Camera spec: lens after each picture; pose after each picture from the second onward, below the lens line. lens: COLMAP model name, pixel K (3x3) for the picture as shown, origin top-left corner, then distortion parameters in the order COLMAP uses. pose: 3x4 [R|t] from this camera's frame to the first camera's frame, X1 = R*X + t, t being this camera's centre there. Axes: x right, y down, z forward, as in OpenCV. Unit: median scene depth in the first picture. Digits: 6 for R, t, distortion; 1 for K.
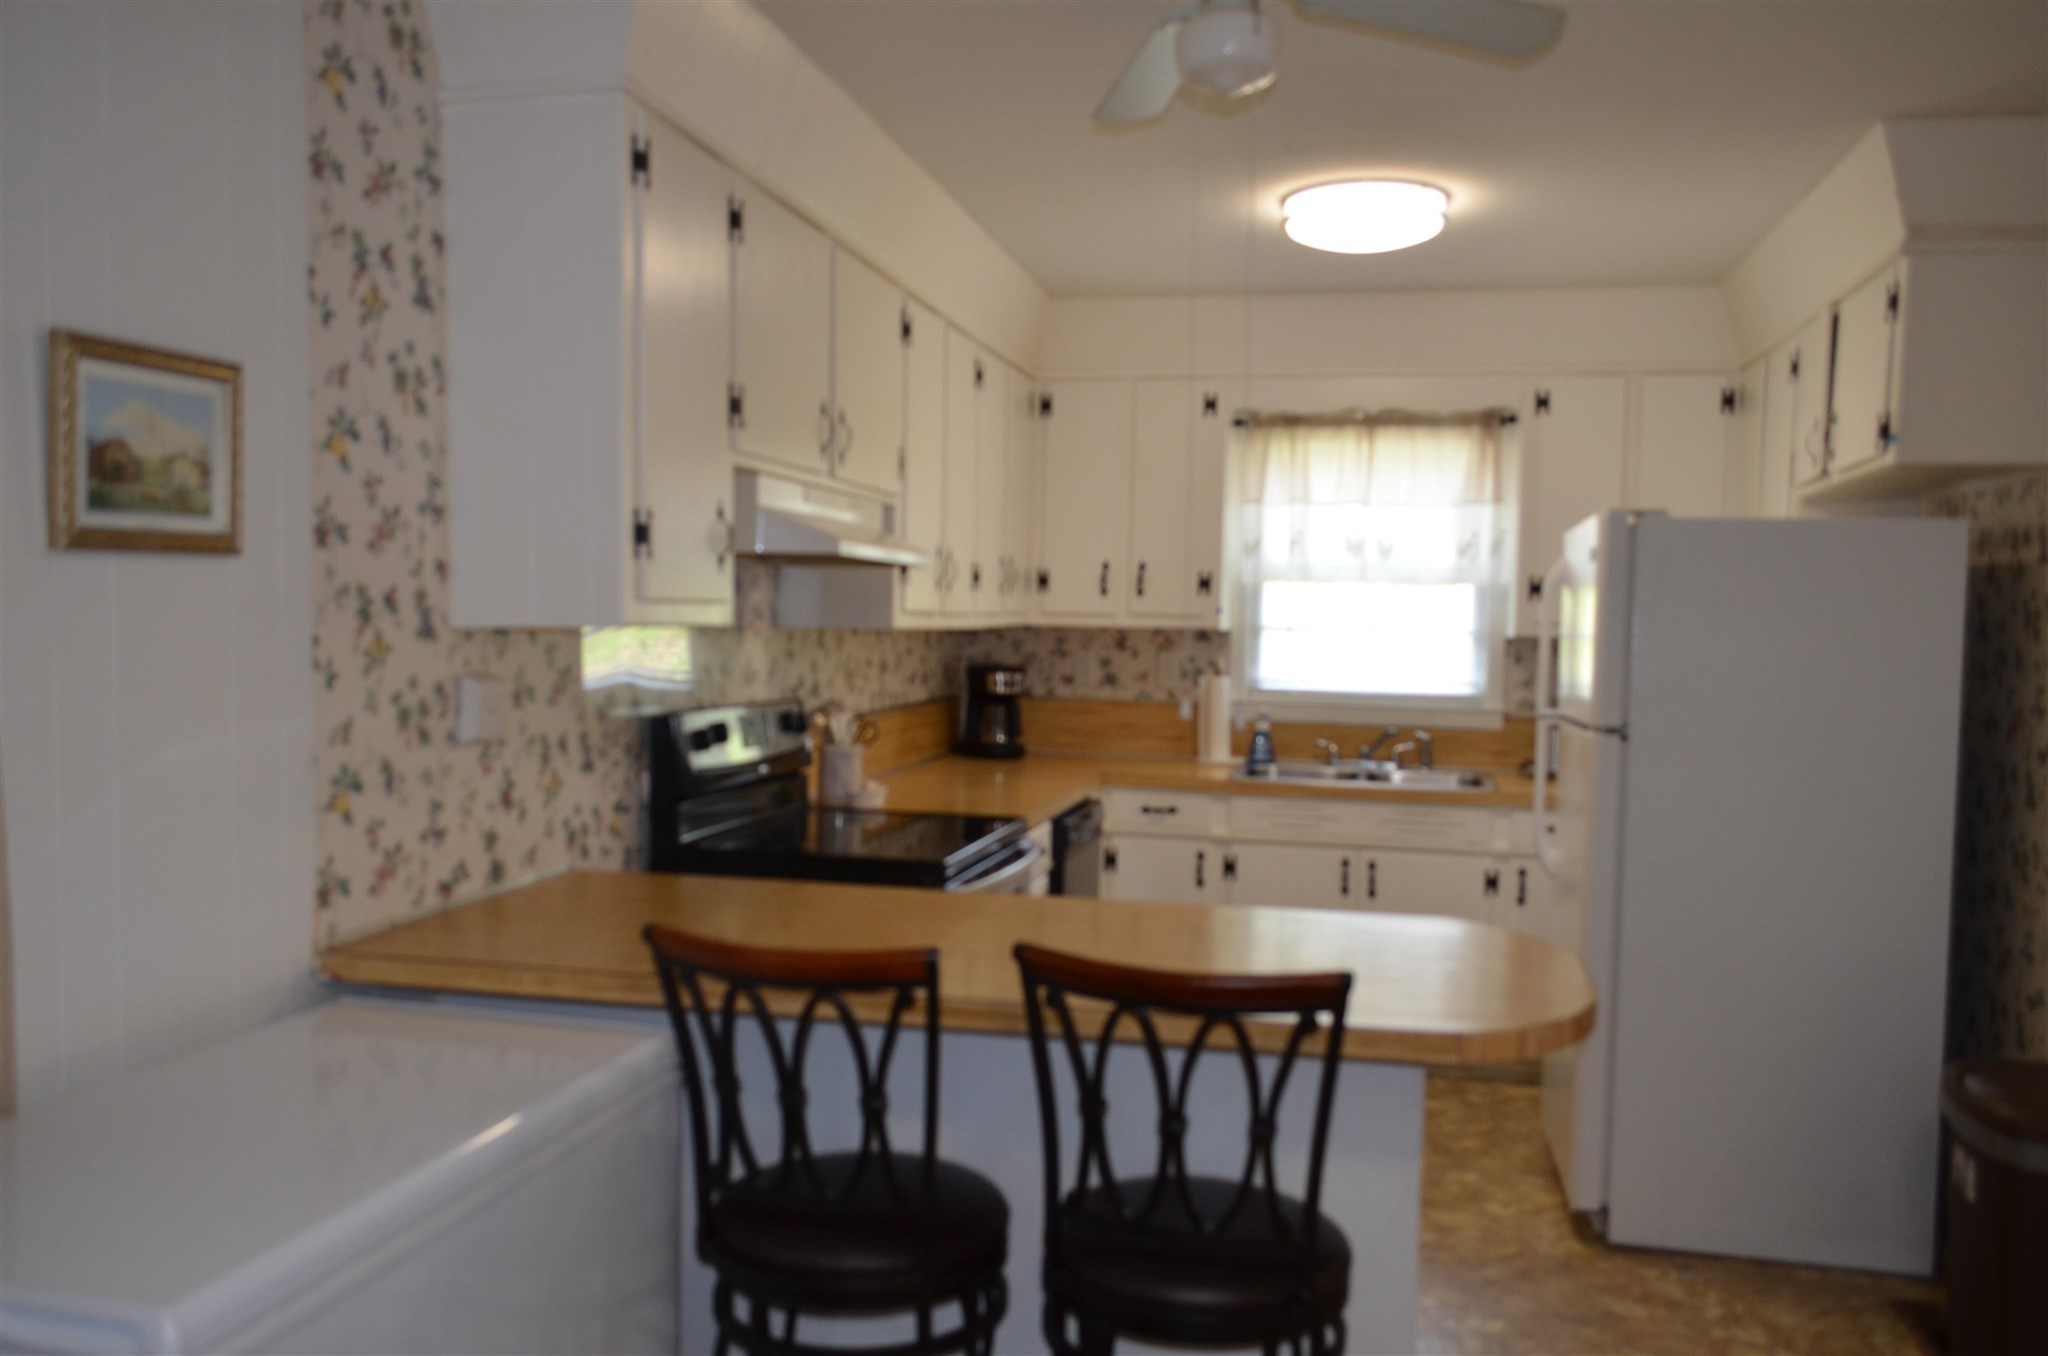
lens RADIAL K [[1603.0, 0, 1025.1], [0, 1603.0, 689.4], [0, 0, 1]] dist [-0.004396, -0.000958]
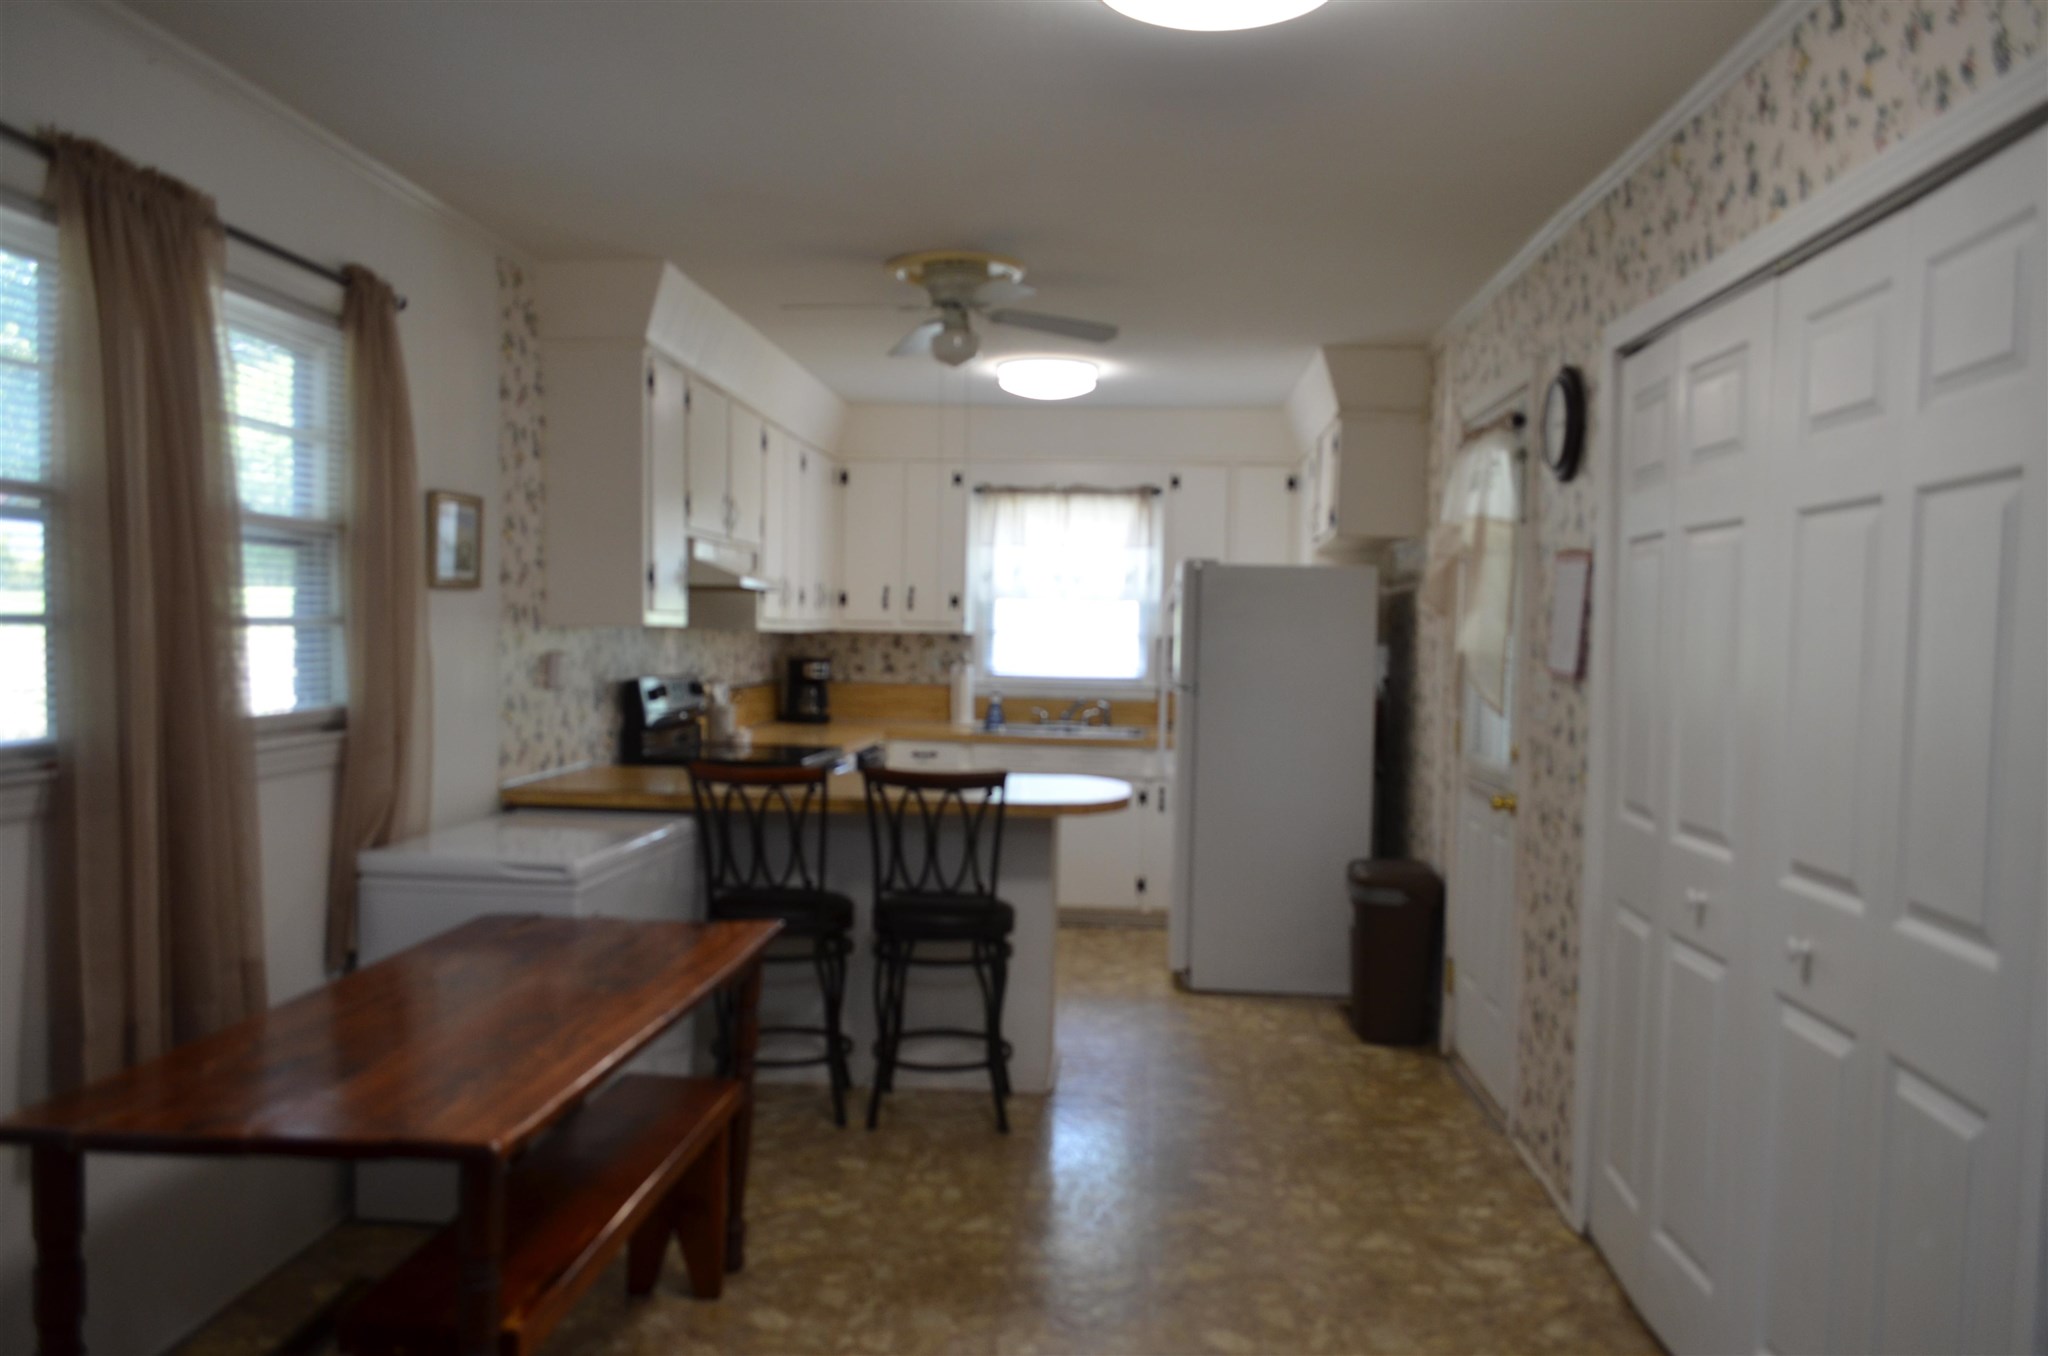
lens RADIAL K [[1603.0, 0, 1025.1], [0, 1603.0, 689.4], [0, 0, 1]] dist [-0.004396, -0.000958]
pose [[0.989167, -0.006638, 0.146643, -0.046404], [0.007970, 0.999932, -0.008502, 0.032265], [-0.146577, 0.009579, 0.989153, -0.536812]]
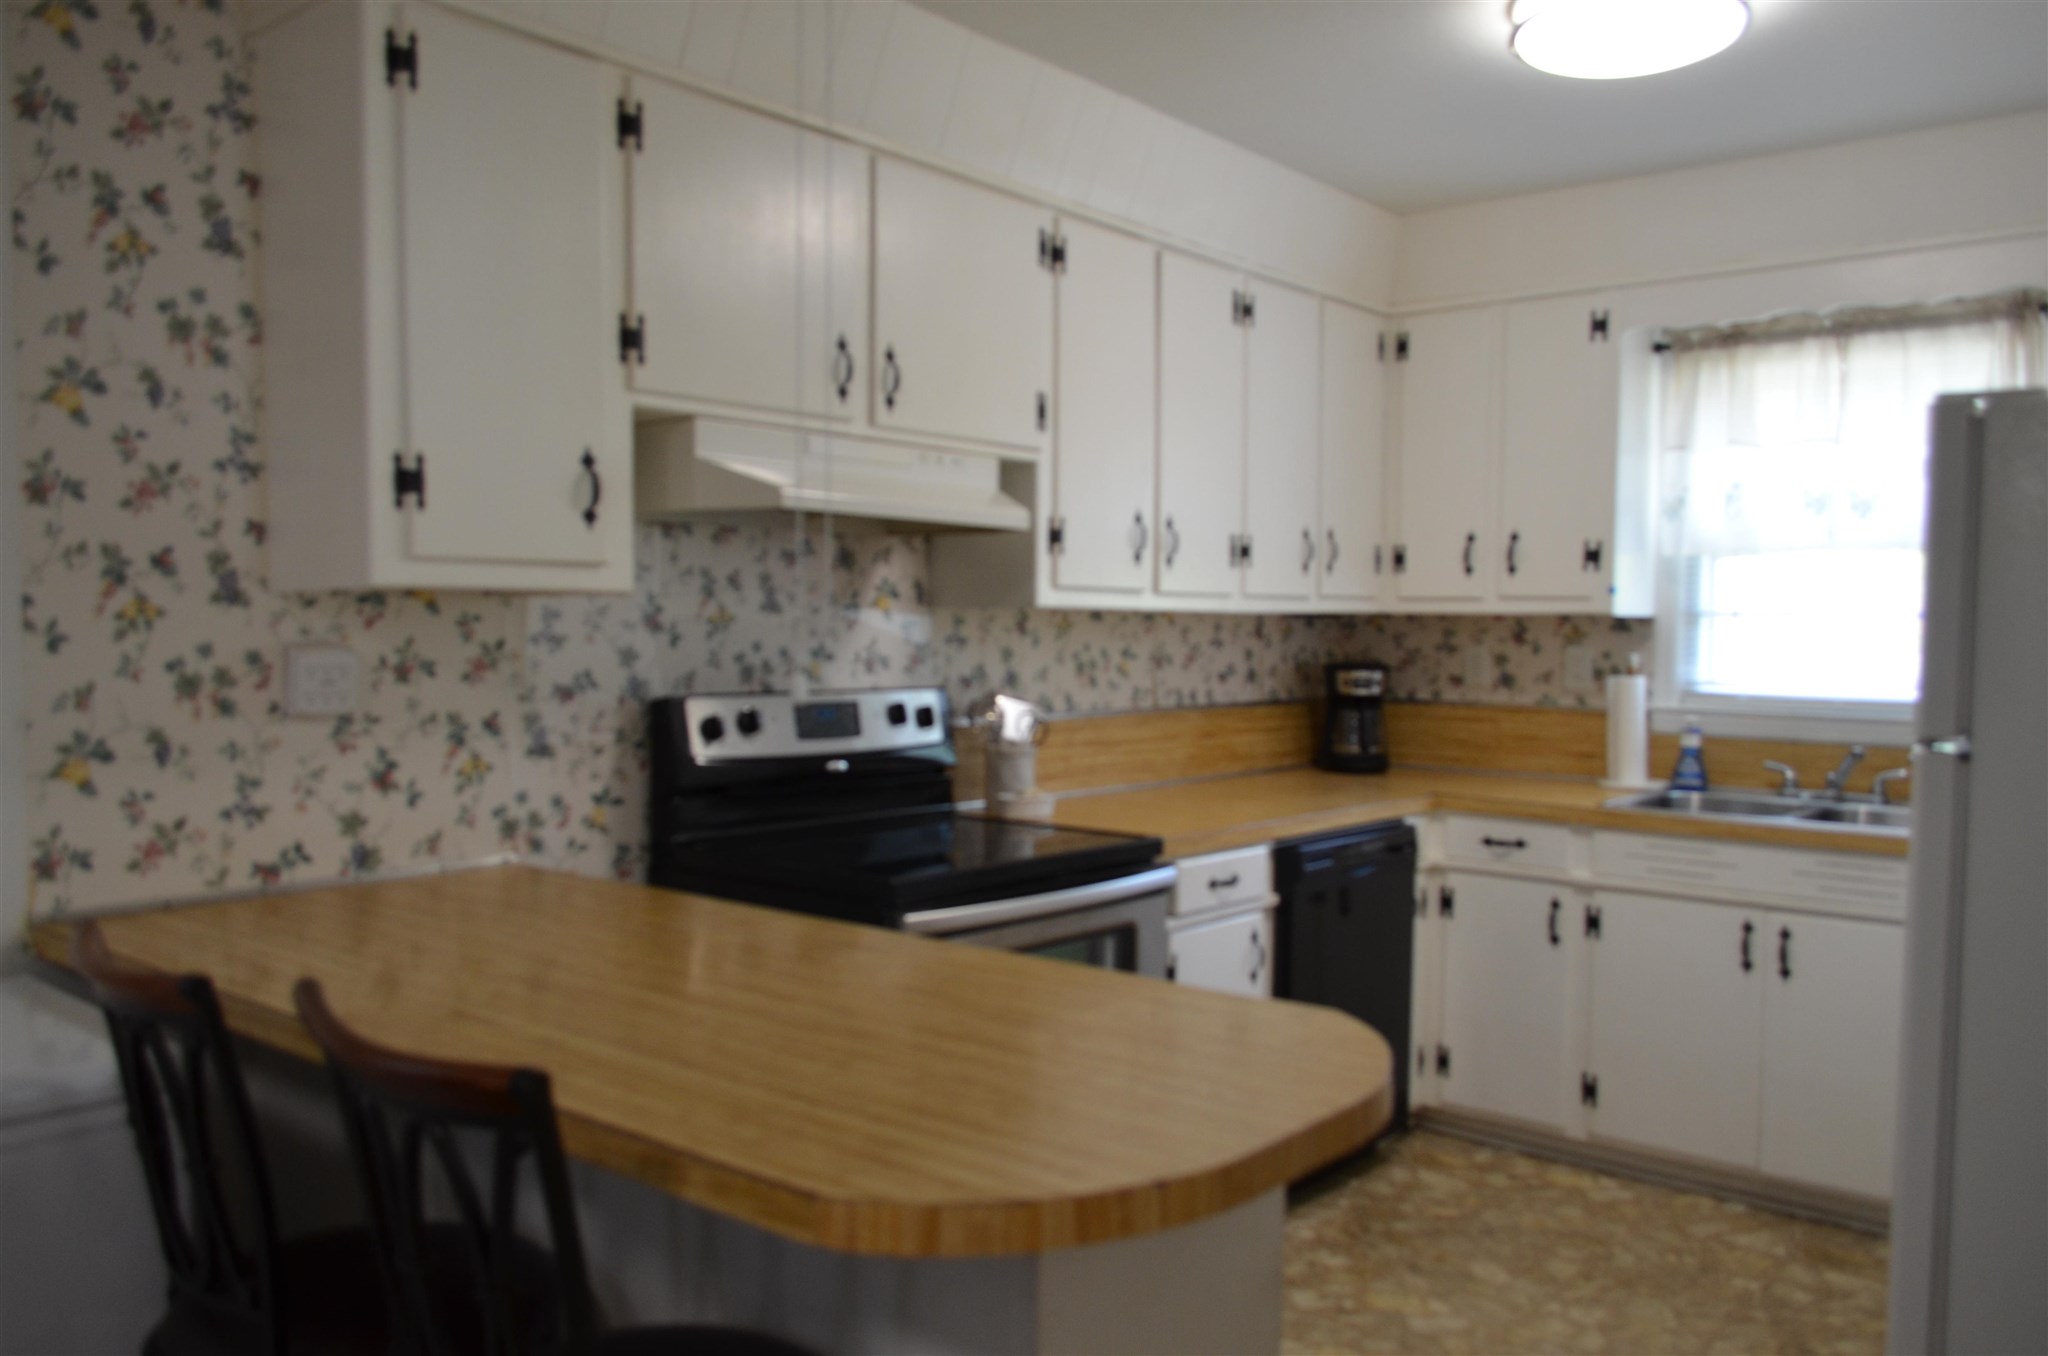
lens RADIAL K [[1603.0, 0, 1025.1], [0, 1603.0, 689.4], [0, 0, 1]] dist [-0.004396, -0.000958]
pose [[0.886407, 0.008149, -0.462835, 0.269840], [-0.014031, 0.999859, -0.009267, 0.011837], [0.462694, 0.014709, 0.886396, 0.216765]]
